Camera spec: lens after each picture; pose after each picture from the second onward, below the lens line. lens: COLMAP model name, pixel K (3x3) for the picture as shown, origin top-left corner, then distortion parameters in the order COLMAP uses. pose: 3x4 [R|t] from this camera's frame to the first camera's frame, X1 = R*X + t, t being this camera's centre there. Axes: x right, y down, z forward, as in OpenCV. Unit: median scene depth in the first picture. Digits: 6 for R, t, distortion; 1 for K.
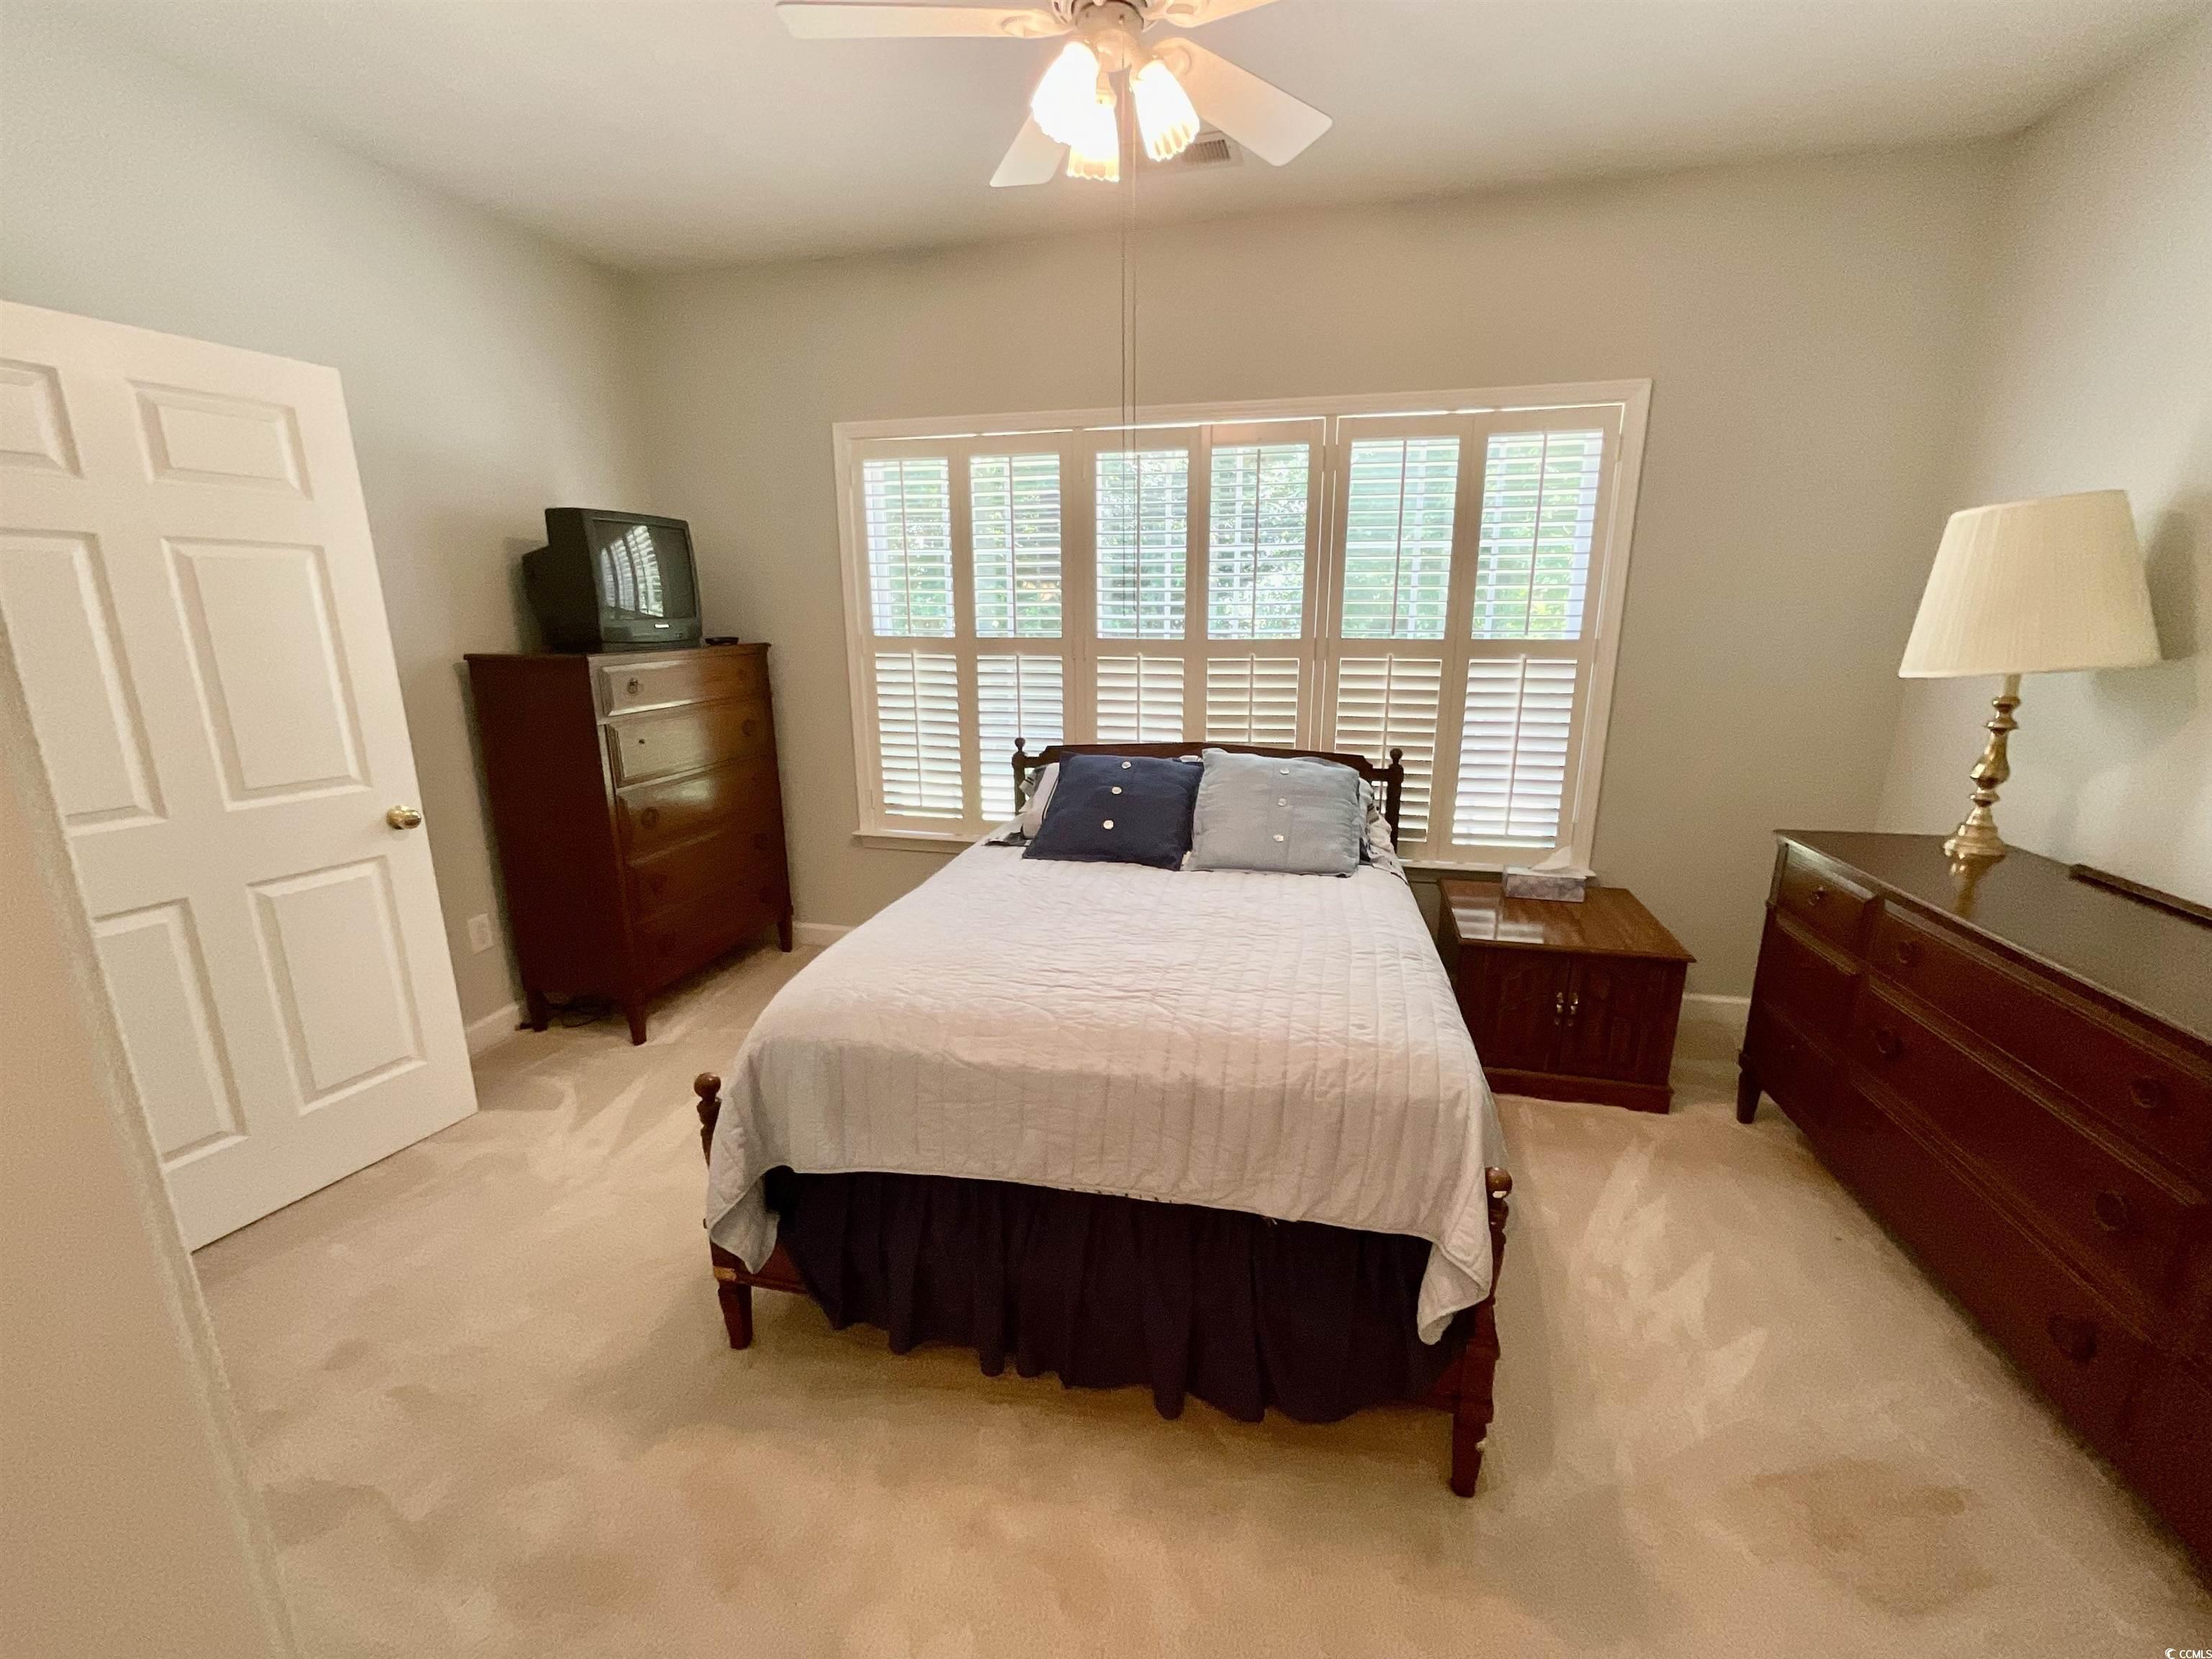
lens RADIAL K [[899.6, 0, 1103.6], [0, 899.6, 826.3], [0, 0, 1]] dist [-0.003754, 0.000121]
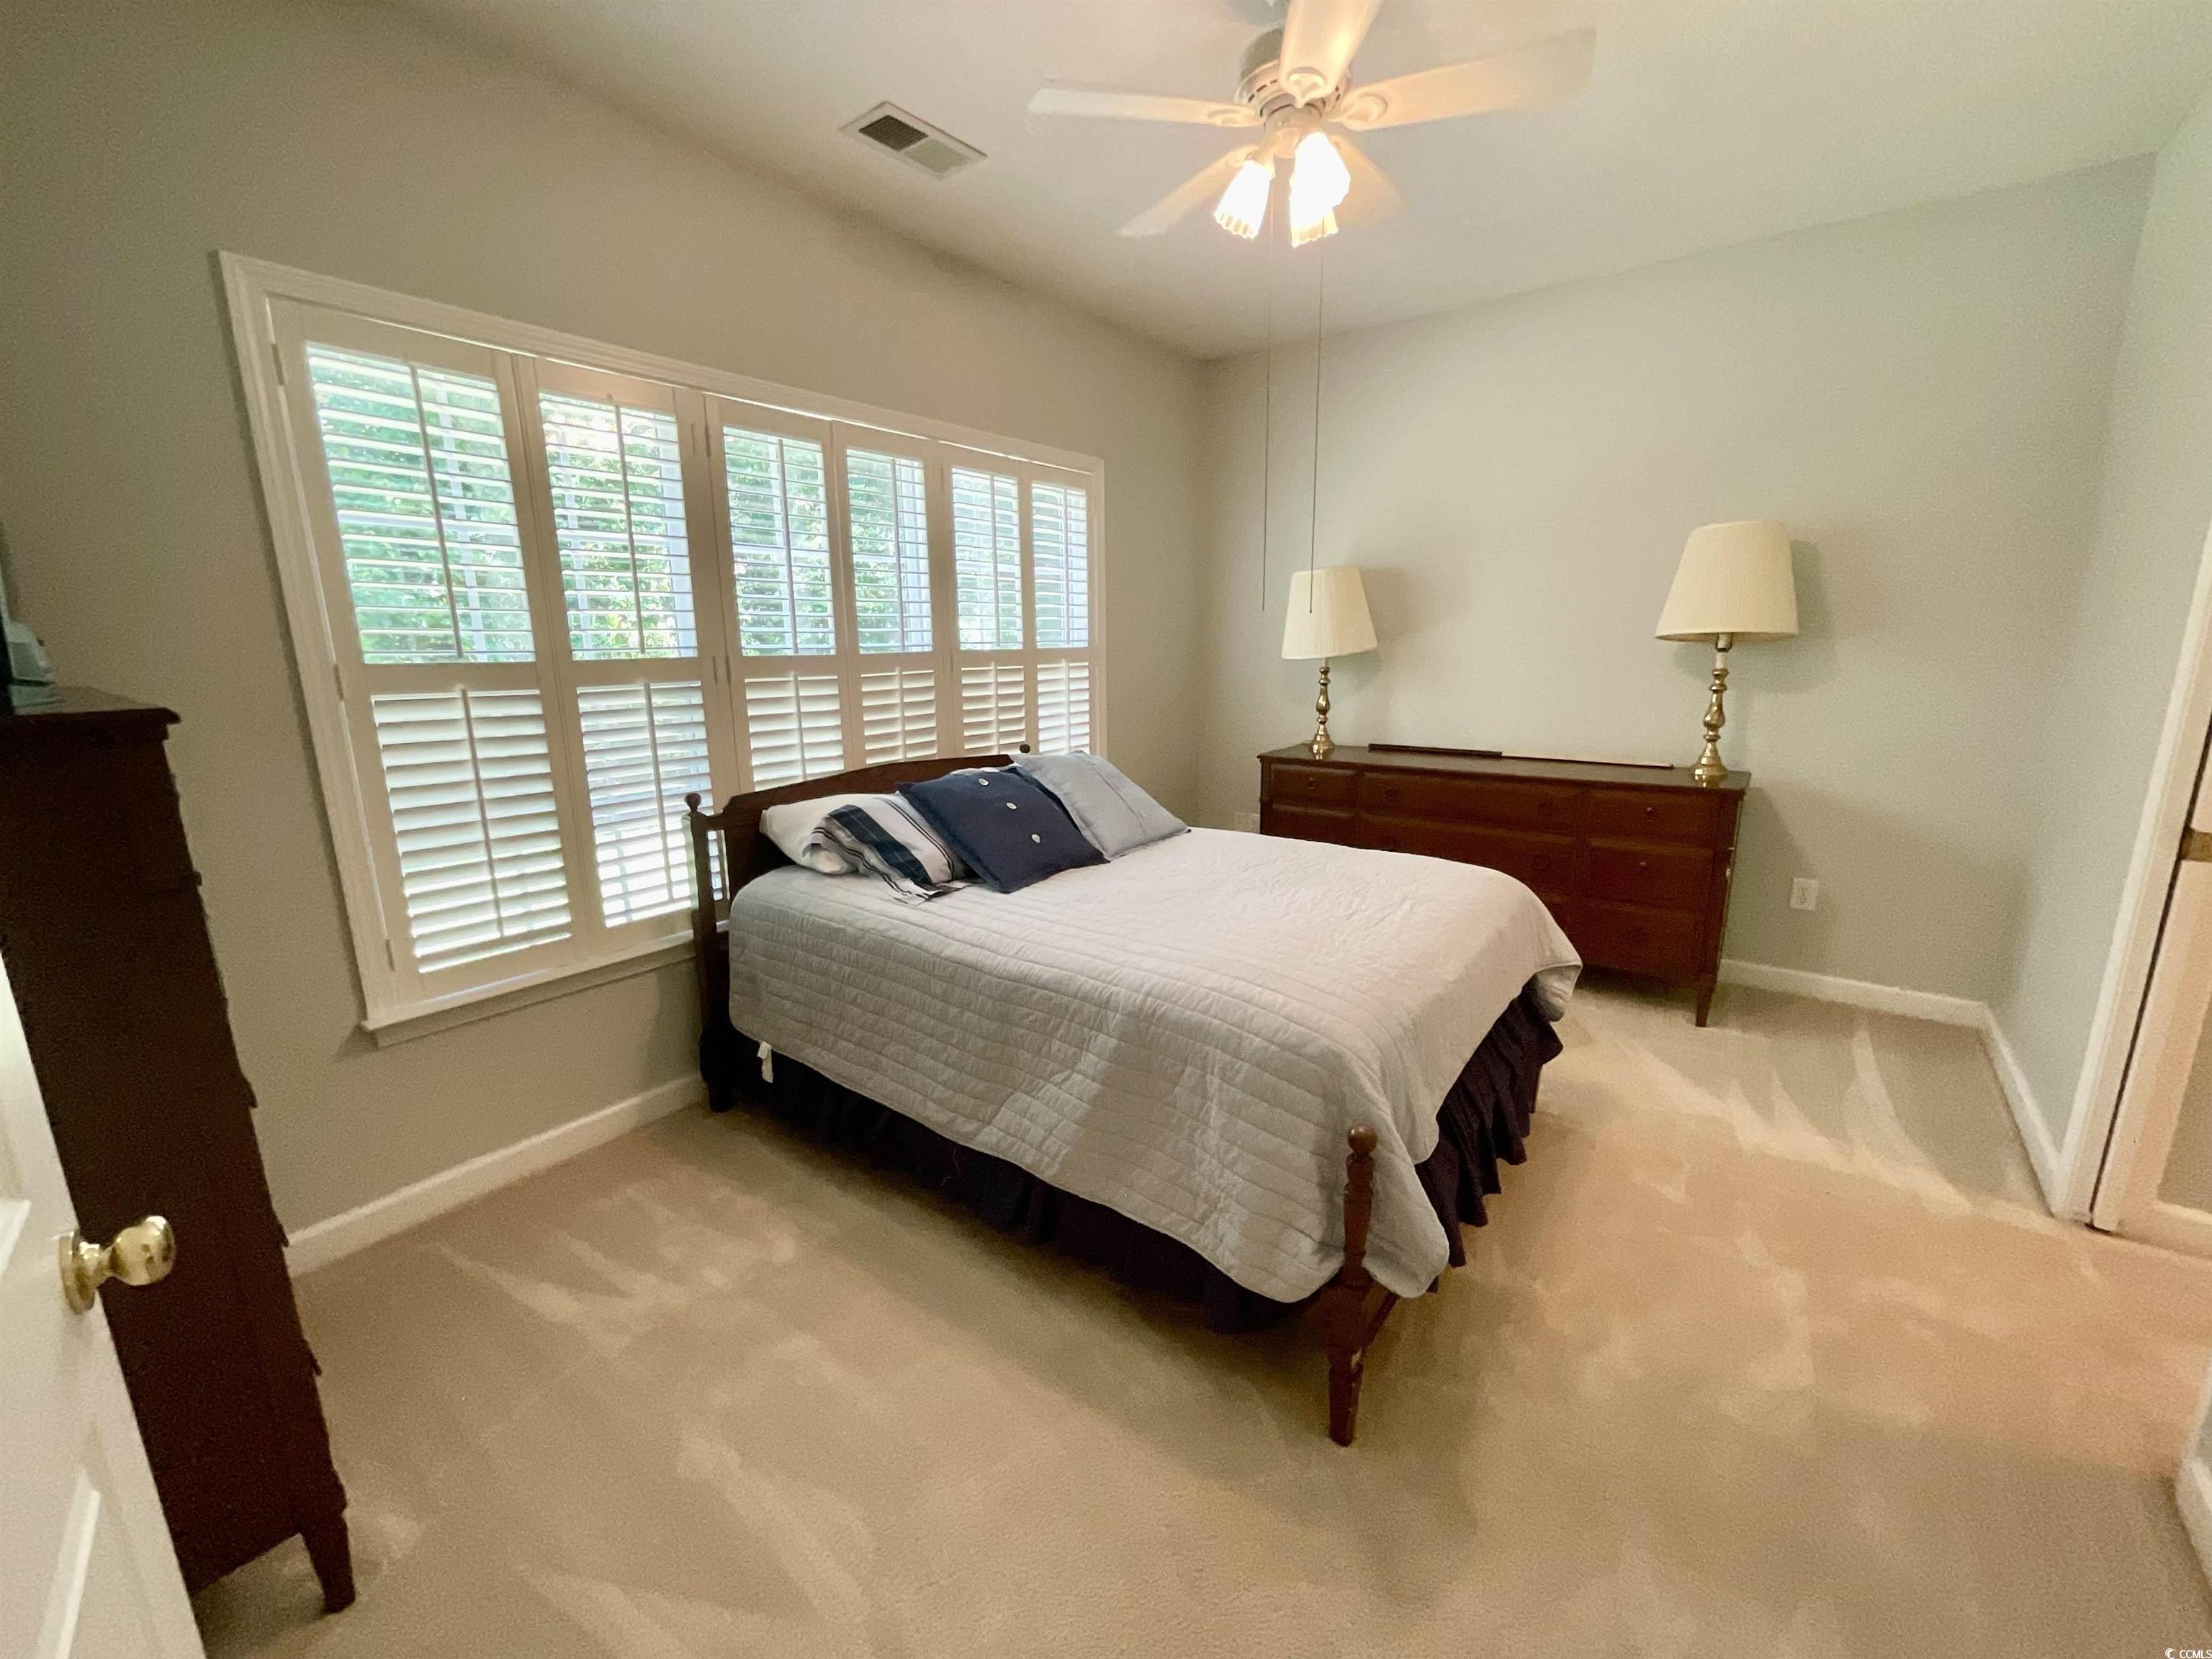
lens RADIAL K [[899.6, 0, 1144.1], [0, 899.6, 824.7], [0, 0, 1]] dist [-0.003754, 0.000121]
pose [[0.392178, -0.191237, 0.899792, -0.658191], [0.221696, 0.968969, 0.109313, -0.077689], [-0.892775, 0.156610, 0.422405, 0.392329]]
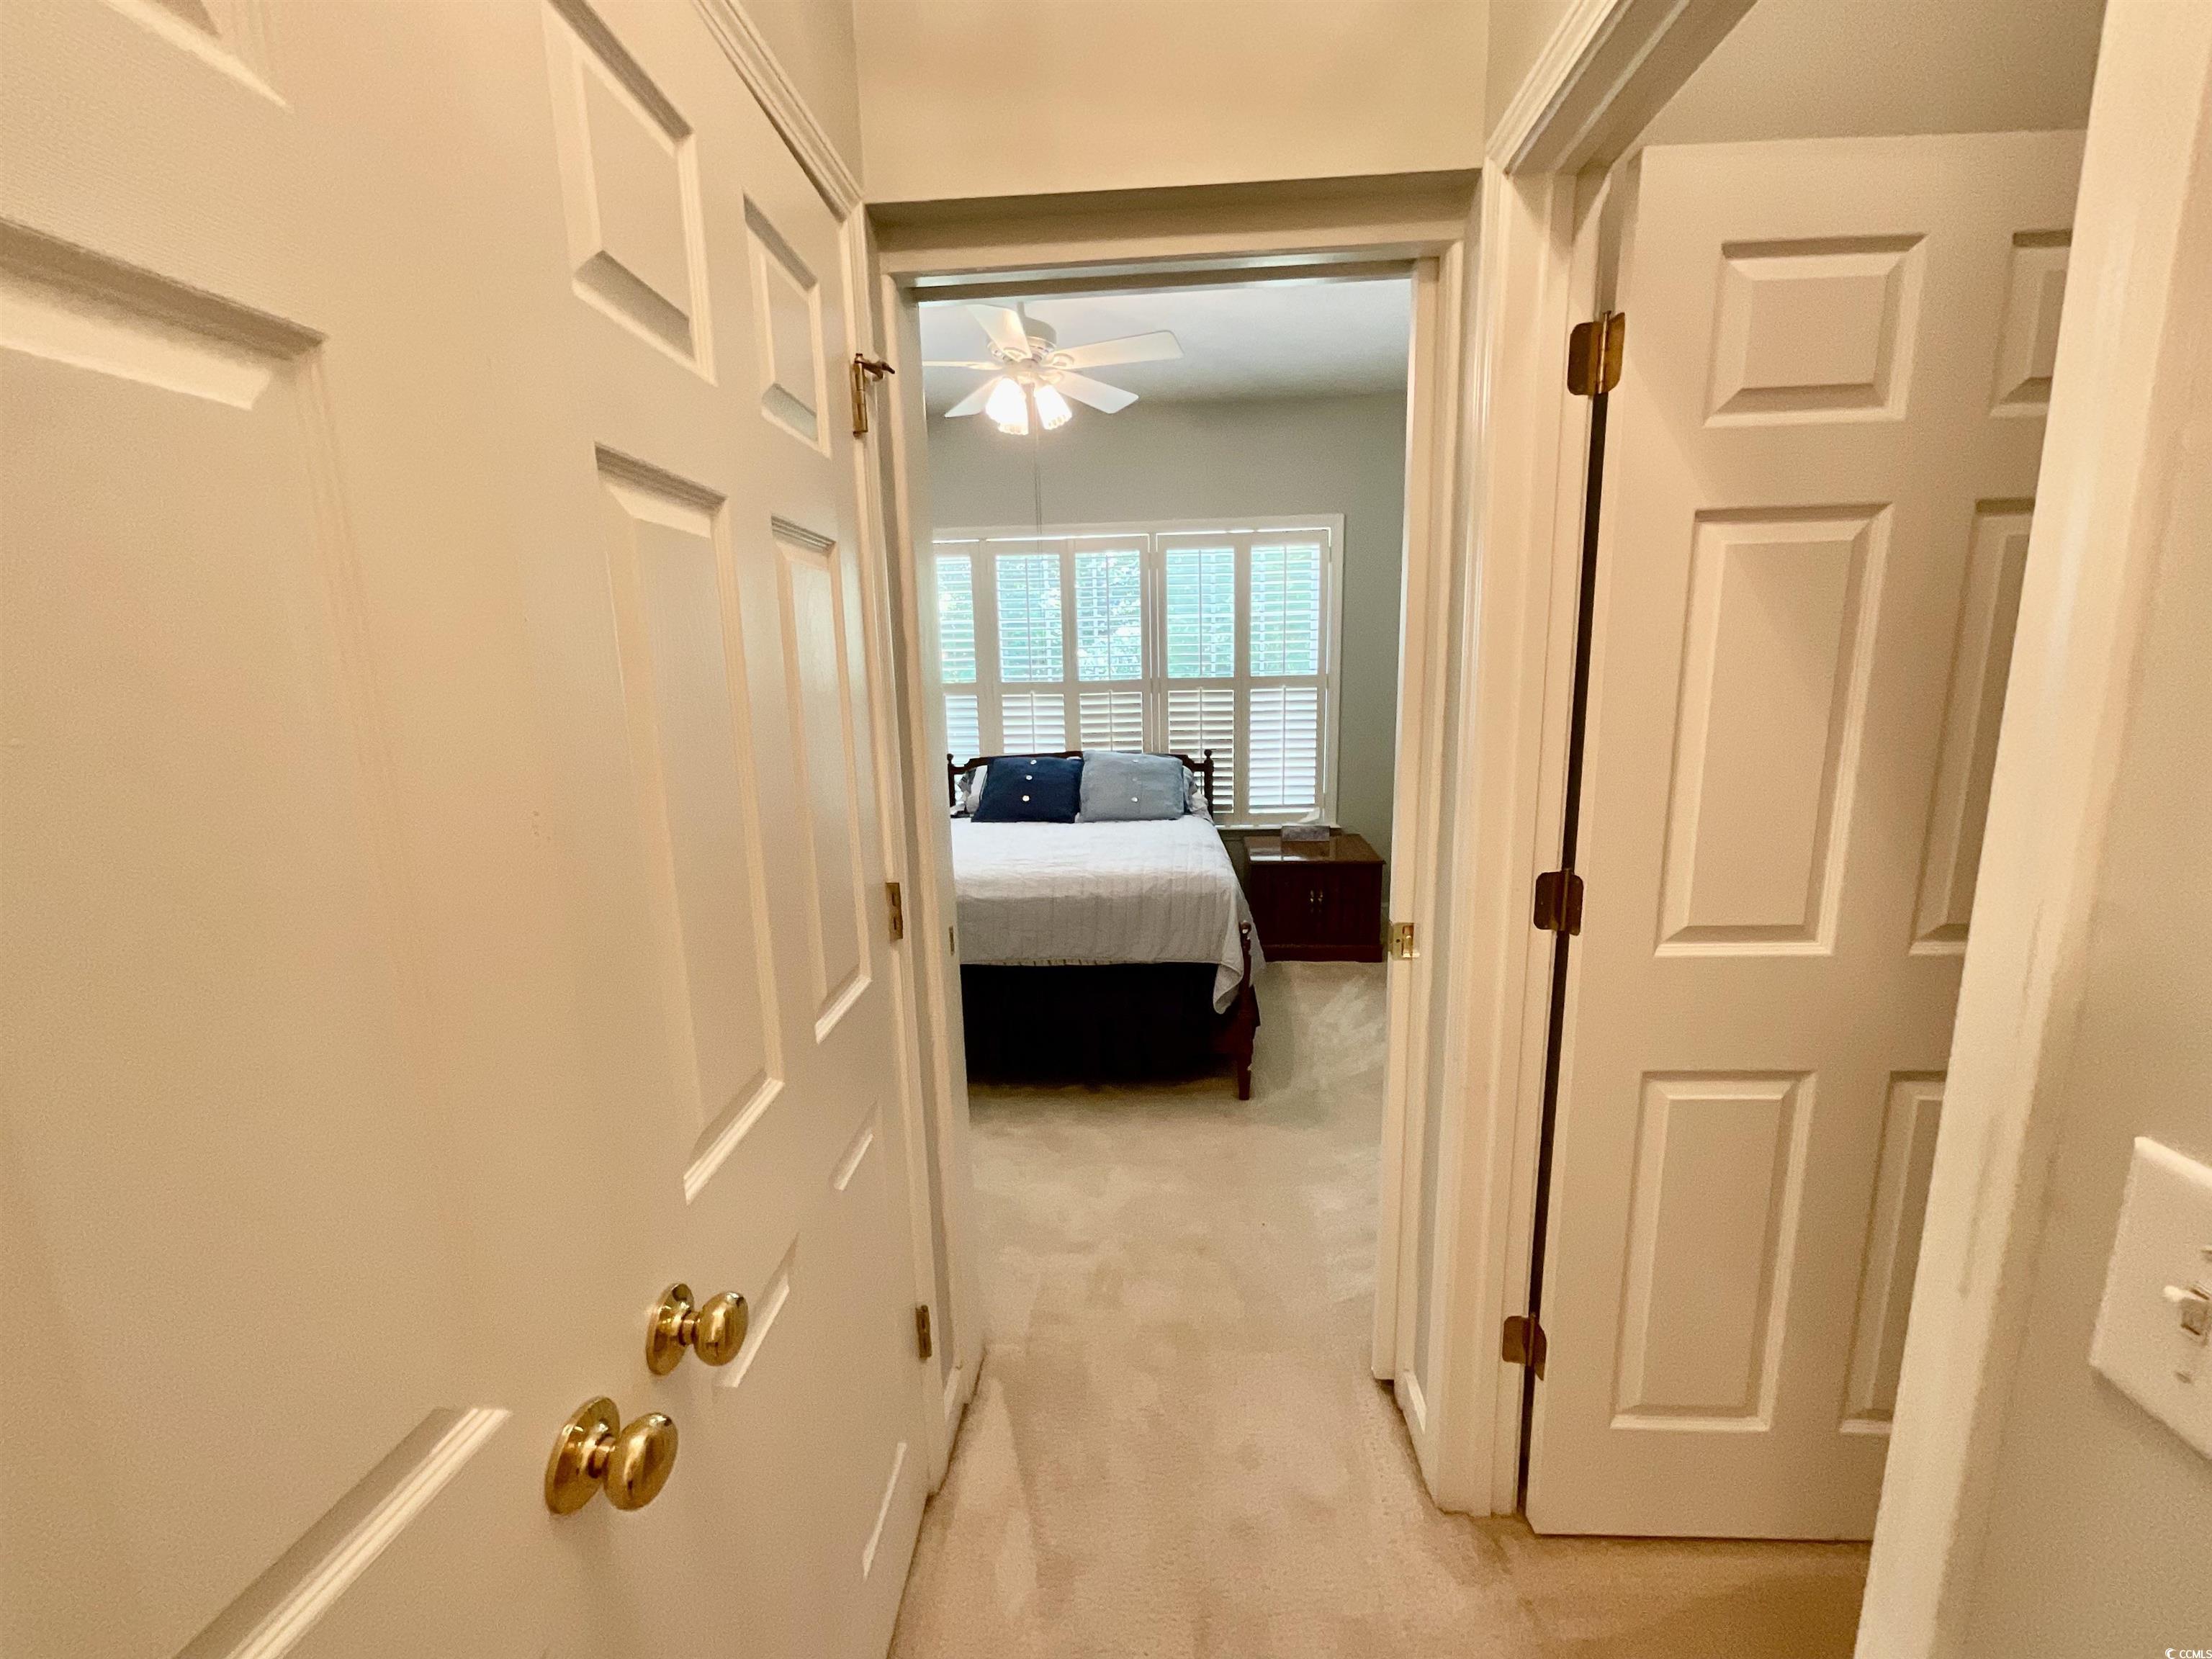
lens RADIAL K [[899.6, 0, 1106.6], [0, 899.6, 835.2], [0, 0, 1]] dist [-0.003754, 0.000121]
pose [[0.986141, -0.050843, 0.157924, -0.086122], [0.058580, 0.997280, -0.044724, 0.113068], [-0.155221, 0.053355, 0.986438, -0.446913]]
